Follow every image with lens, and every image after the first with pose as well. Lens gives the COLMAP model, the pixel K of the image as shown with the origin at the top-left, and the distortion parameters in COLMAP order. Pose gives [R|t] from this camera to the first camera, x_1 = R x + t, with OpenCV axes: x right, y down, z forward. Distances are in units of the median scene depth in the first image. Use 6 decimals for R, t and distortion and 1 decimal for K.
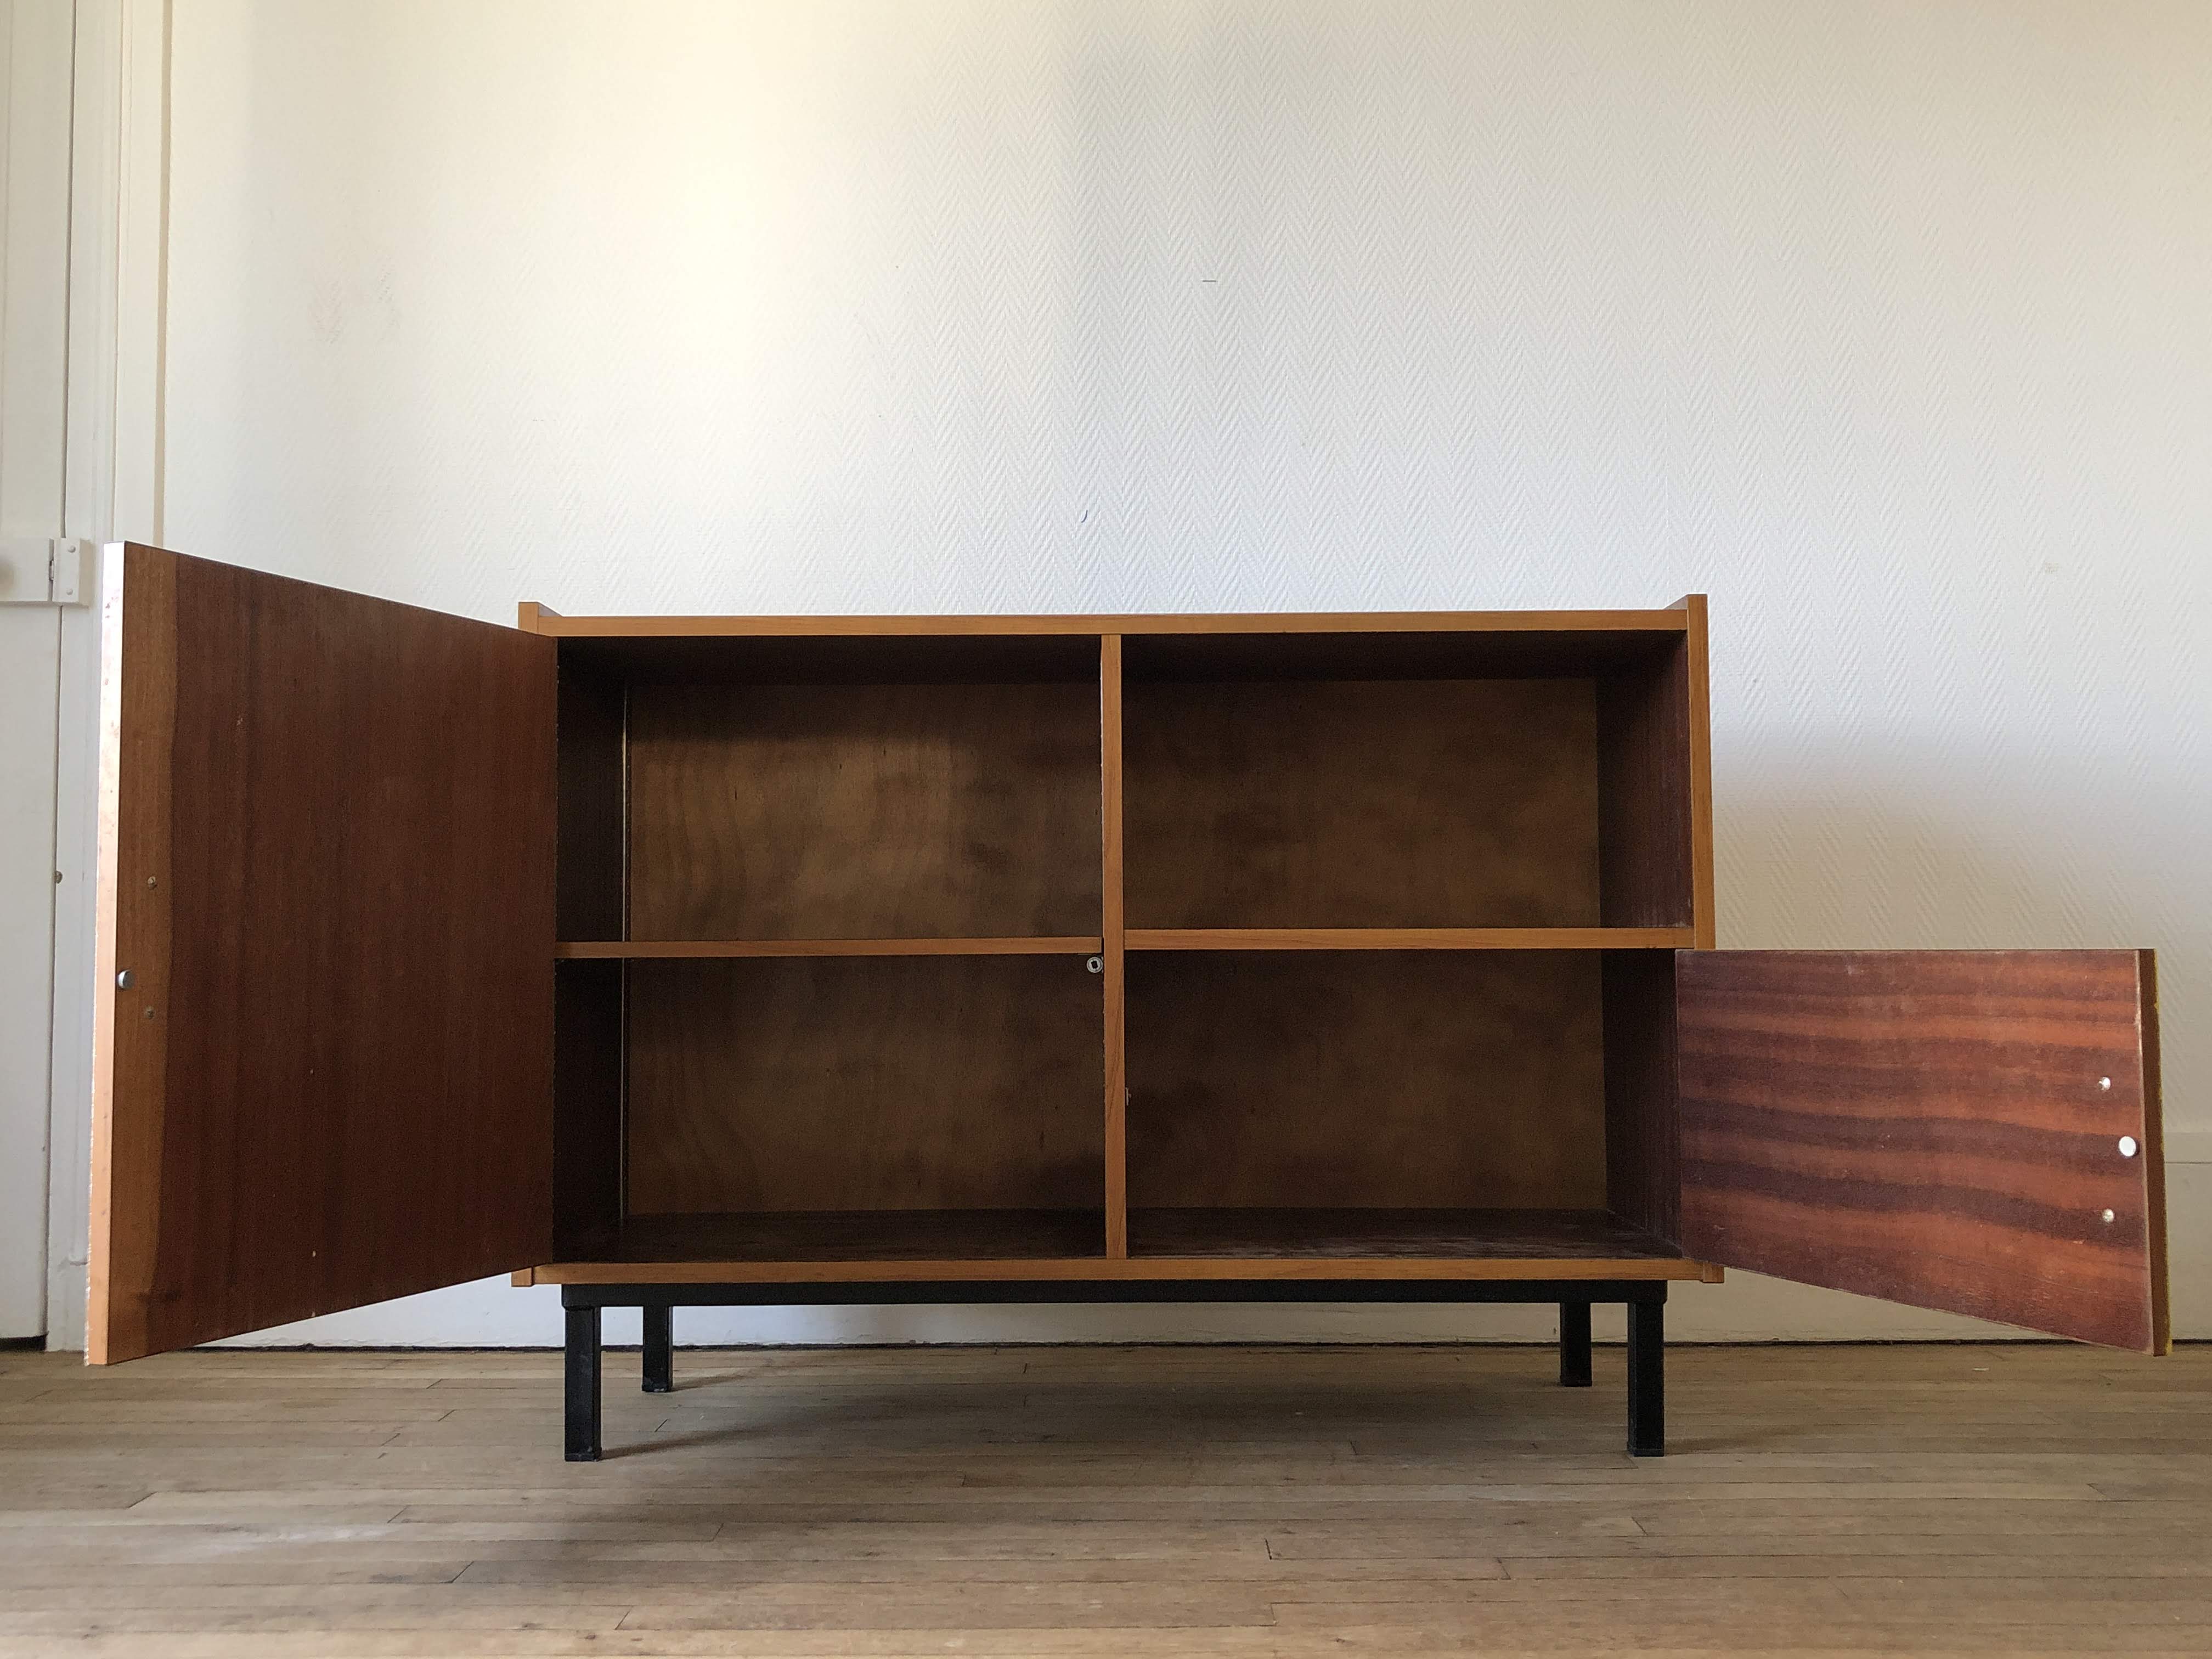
lens RADIAL K [[2199.2, 0, 1106.0], [0, 2199.2, 829.5], [0, 0, 1]] dist [-0.039406, 0.131040]
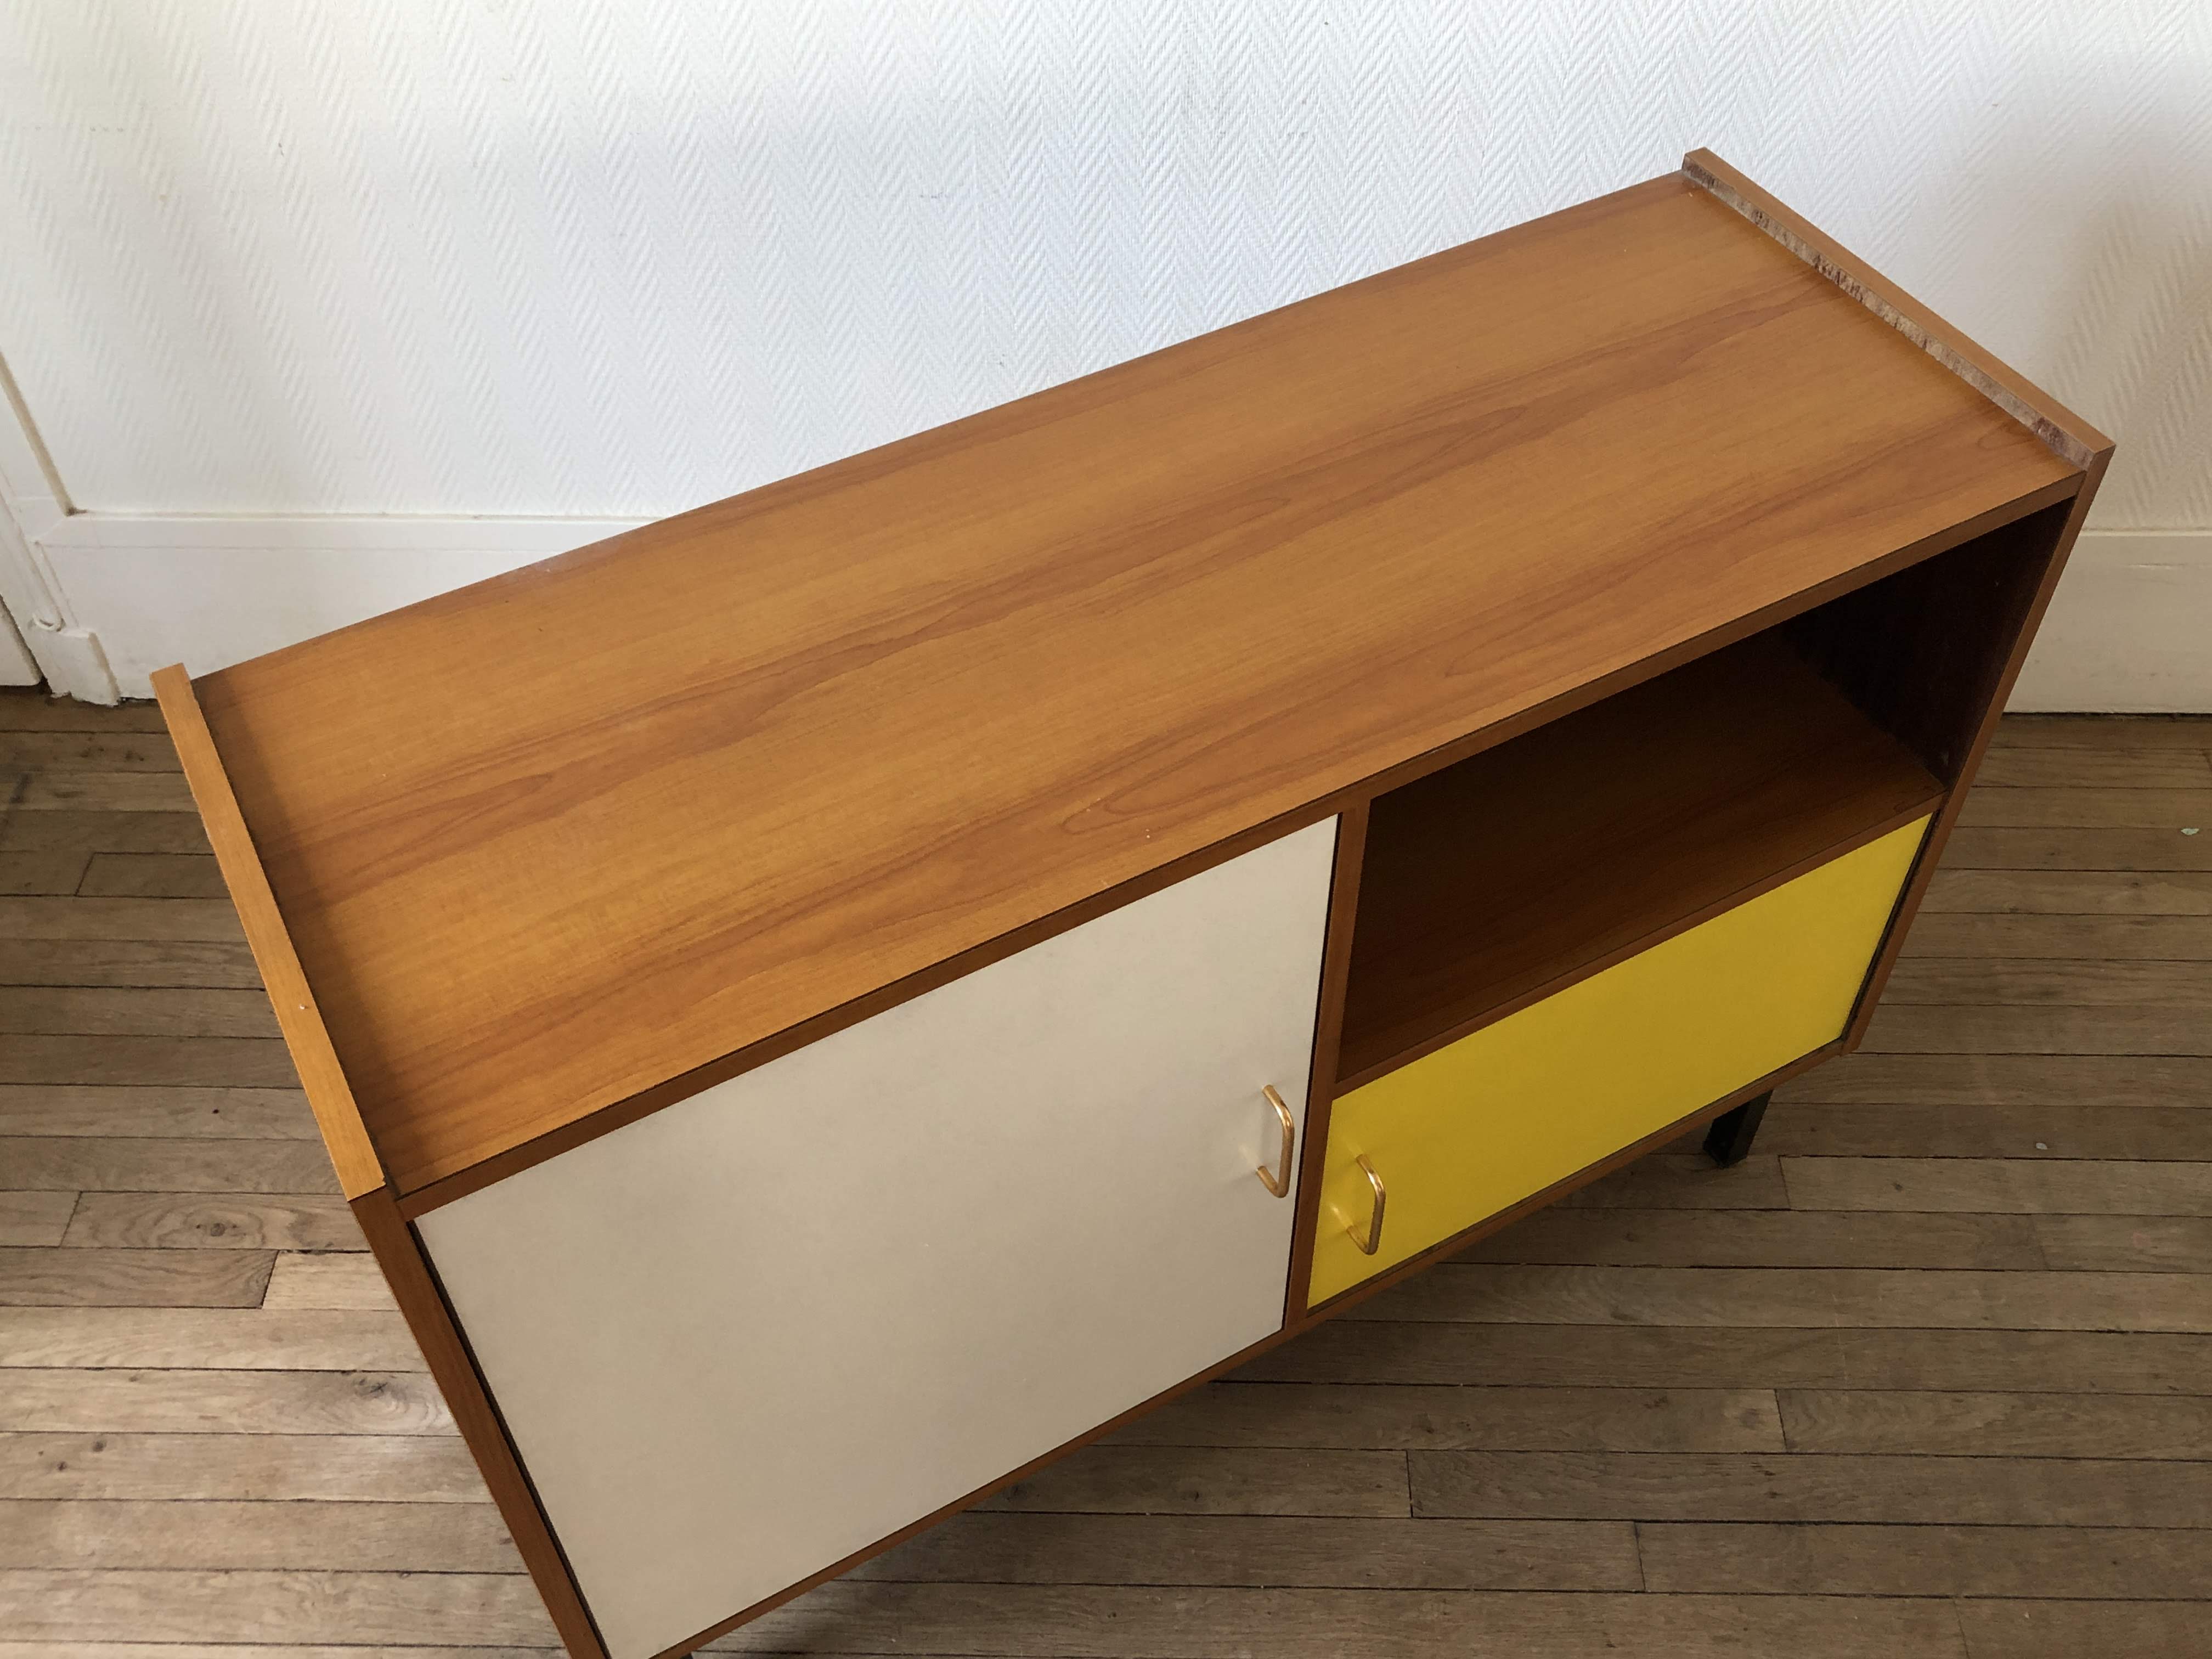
lens RADIAL K [[2175.7, 0, 1106.0], [0, 2175.7, 829.5], [0, 0, 1]] dist [0.006028, 0.025051]
pose [[0.999922, 0.007967, -0.009595, -0.058368], [0.002534, 0.623503, 0.781817, -0.647061], [0.012211, -0.781781, 0.623434, 0.603232]]
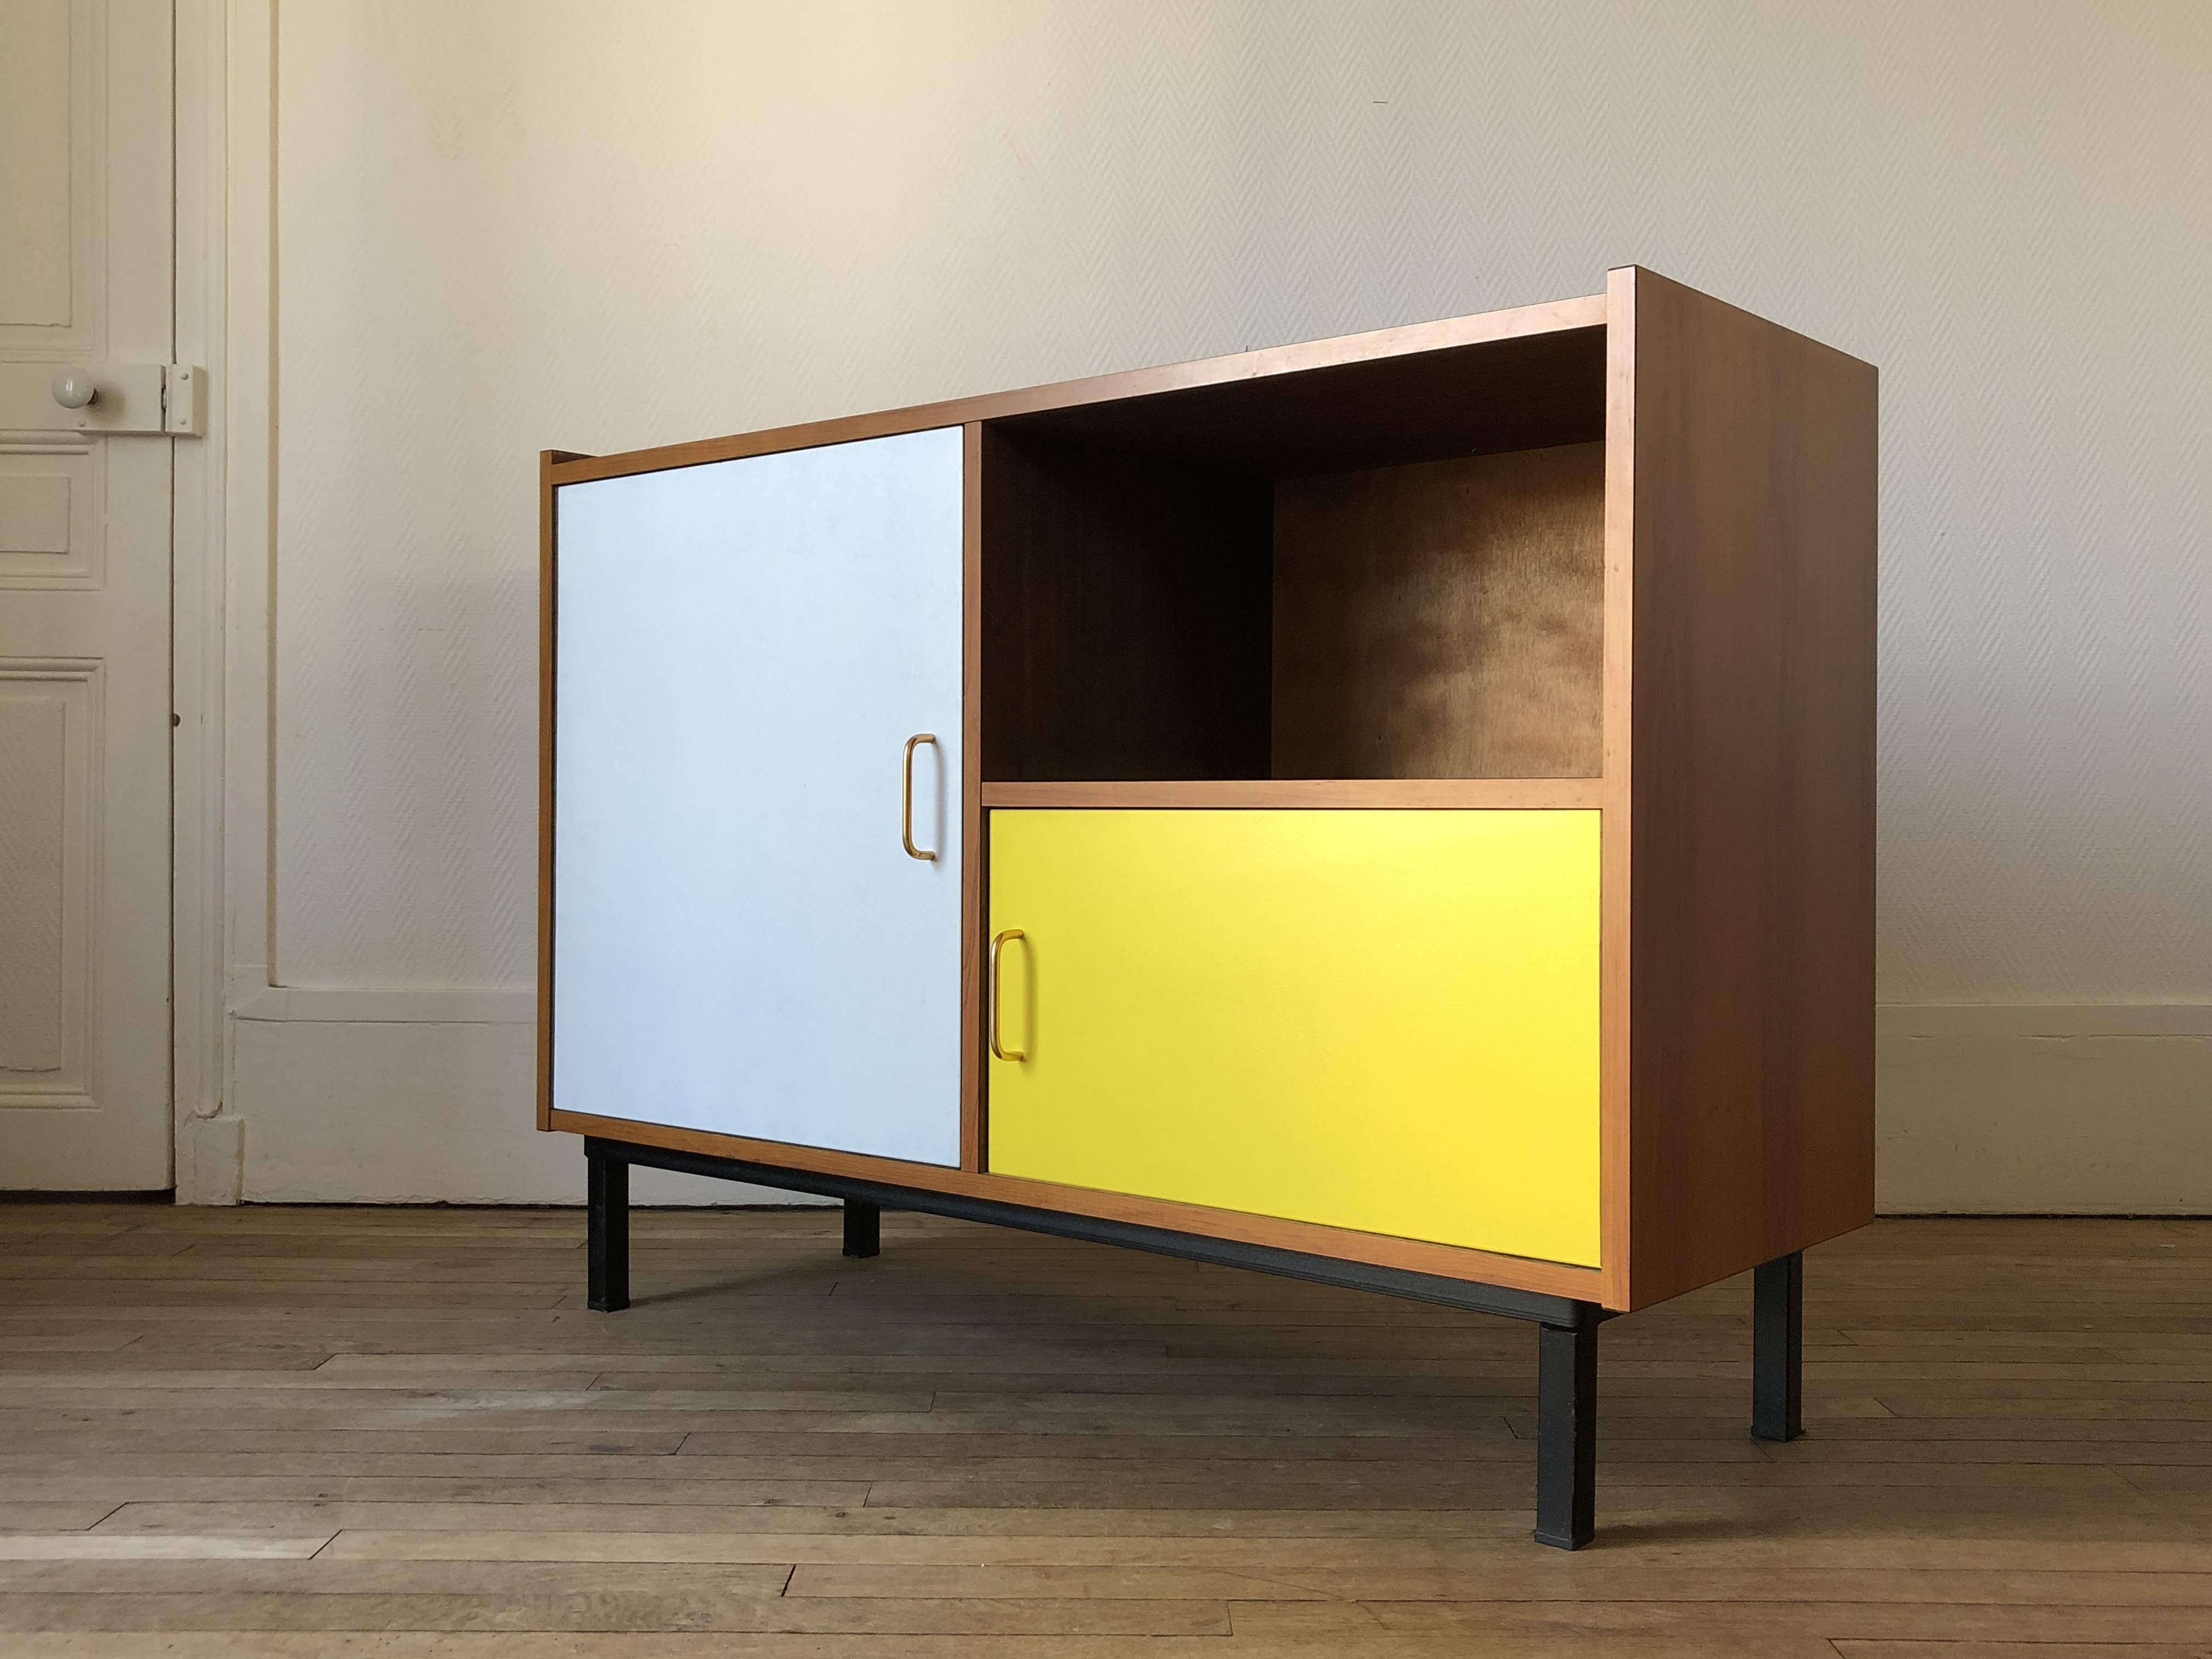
lens RADIAL K [[2191.7, 0, 1106.0], [0, 2191.7, 829.5], [0, 0, 1]] dist [0.004427, 0.005199]
pose [[0.999938, 0.010654, 0.003255, -0.109044], [-0.010841, 0.997858, 0.064509, 0.004656], [-0.002561, -0.064541, 0.997912, 0.052061]]
